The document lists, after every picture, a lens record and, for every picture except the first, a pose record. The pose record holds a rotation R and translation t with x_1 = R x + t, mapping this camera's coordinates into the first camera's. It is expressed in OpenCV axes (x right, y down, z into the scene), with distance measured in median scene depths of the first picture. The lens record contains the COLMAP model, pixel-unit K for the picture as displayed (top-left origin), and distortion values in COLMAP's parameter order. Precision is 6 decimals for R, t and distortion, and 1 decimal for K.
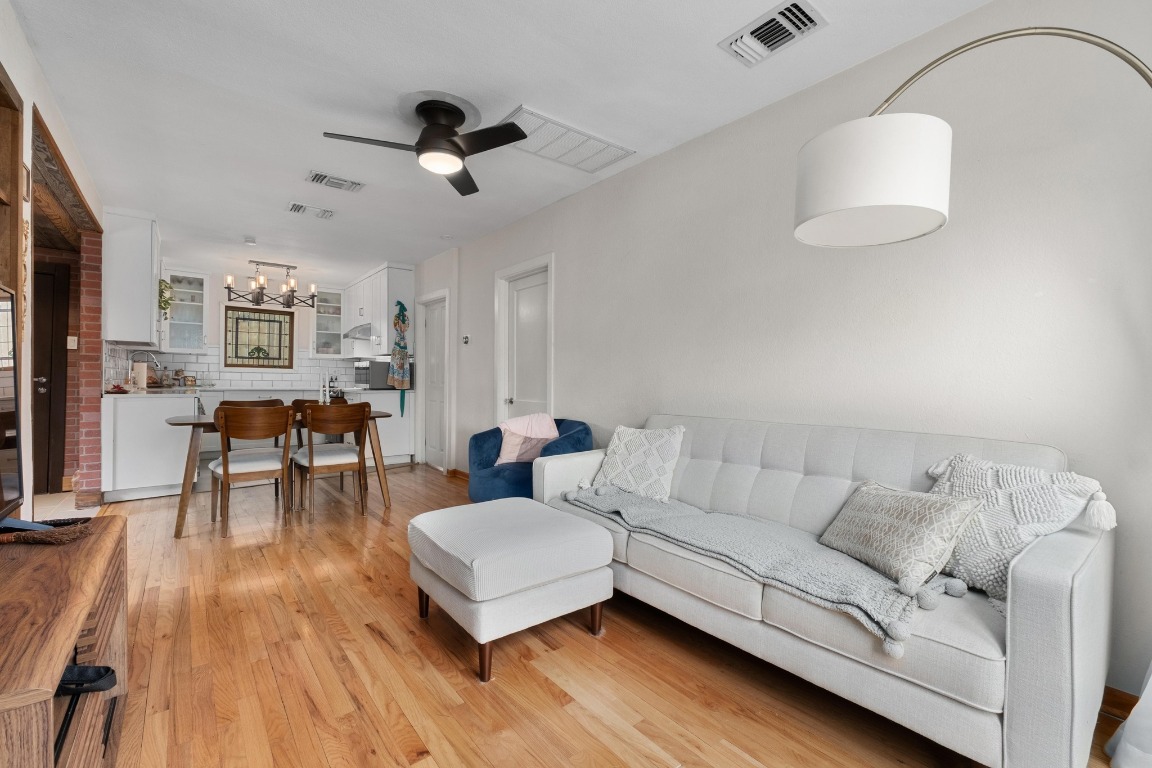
lens RADIAL K [[503.9, 0, 571.8], [0, 503.9, 376.3], [0, 0, 1]] dist [-0.002151, 0.000196]
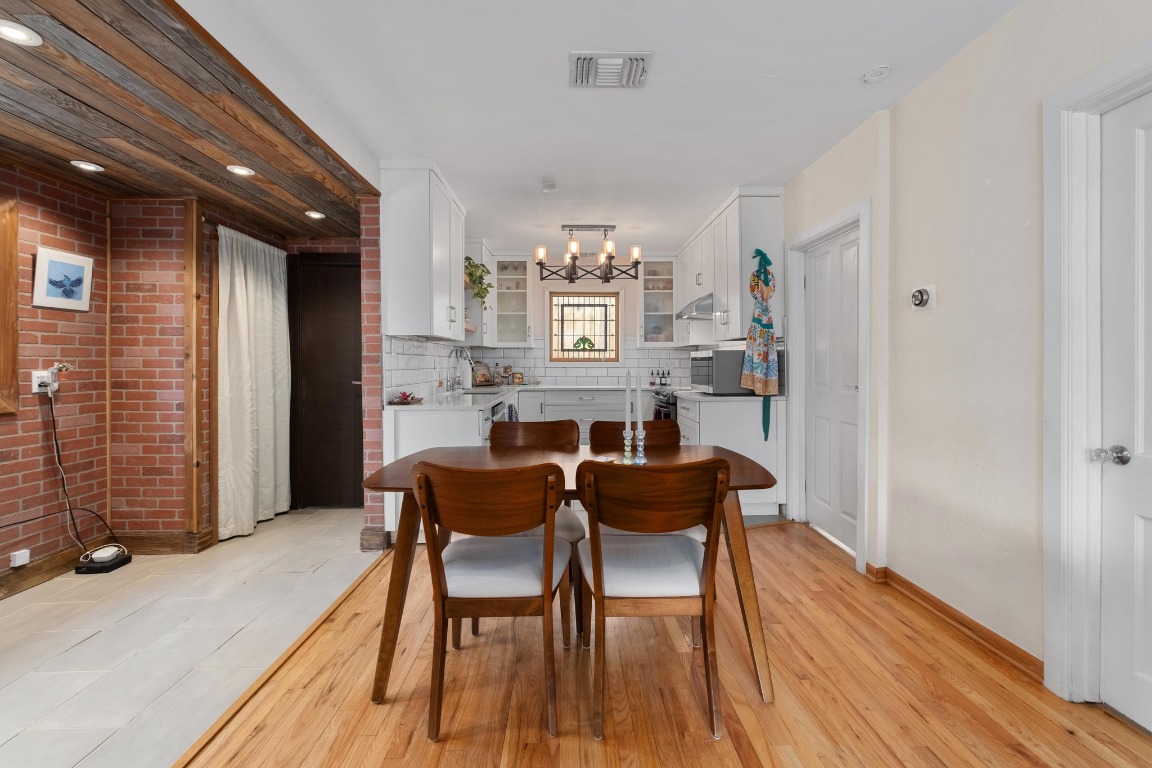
lens RADIAL K [[511.7, 0, 576.0], [0, 511.7, 384.0], [0, 0, 1]] dist [-0.000637, 0.000044]
pose [[0.808999, 0.006425, -0.587776, -0.150791], [0.018914, 0.999138, 0.036955, -0.013738], [0.587506, -0.041014, 0.808180, 0.350559]]
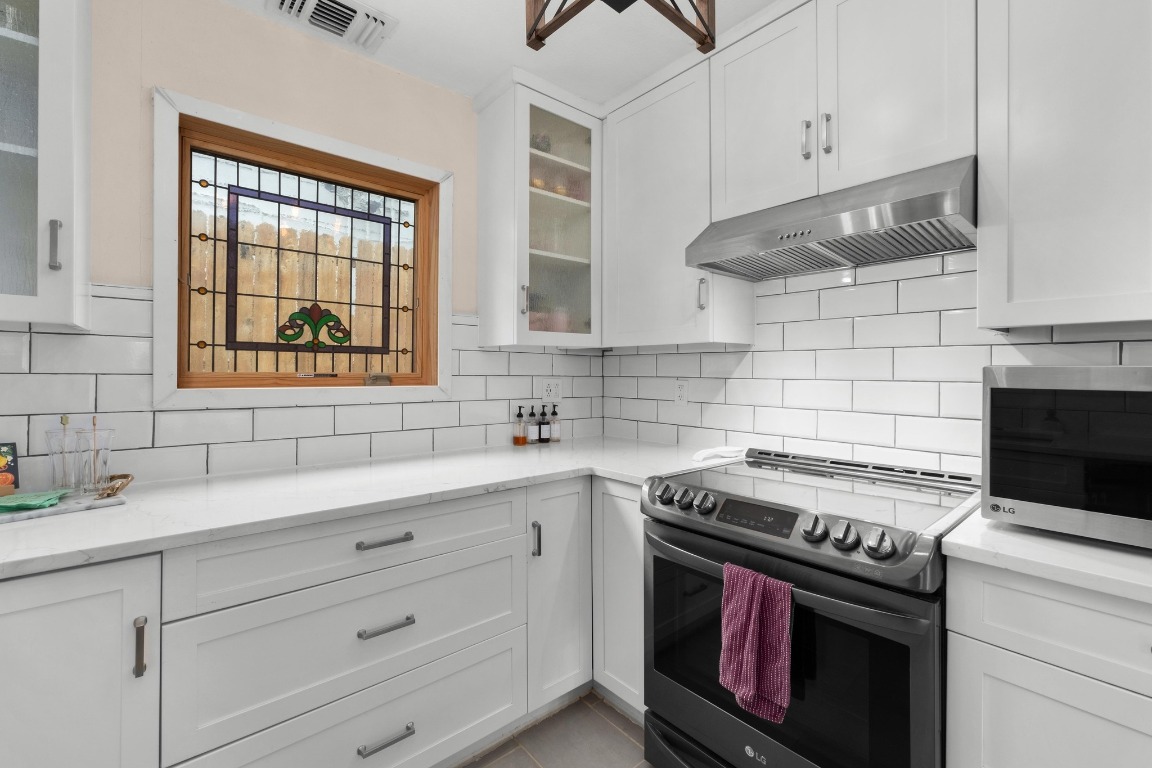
lens RADIAL K [[494.1, 0, 581.5], [0, 494.1, 362.5], [0, 0, 1]] dist [-0.003822, 0.000420]
pose [[0.998292, -0.010065, 0.057544, -0.595457], [0.010508, 0.999917, -0.007398, -0.030318], [-0.057465, 0.007990, 0.998316, 0.876839]]
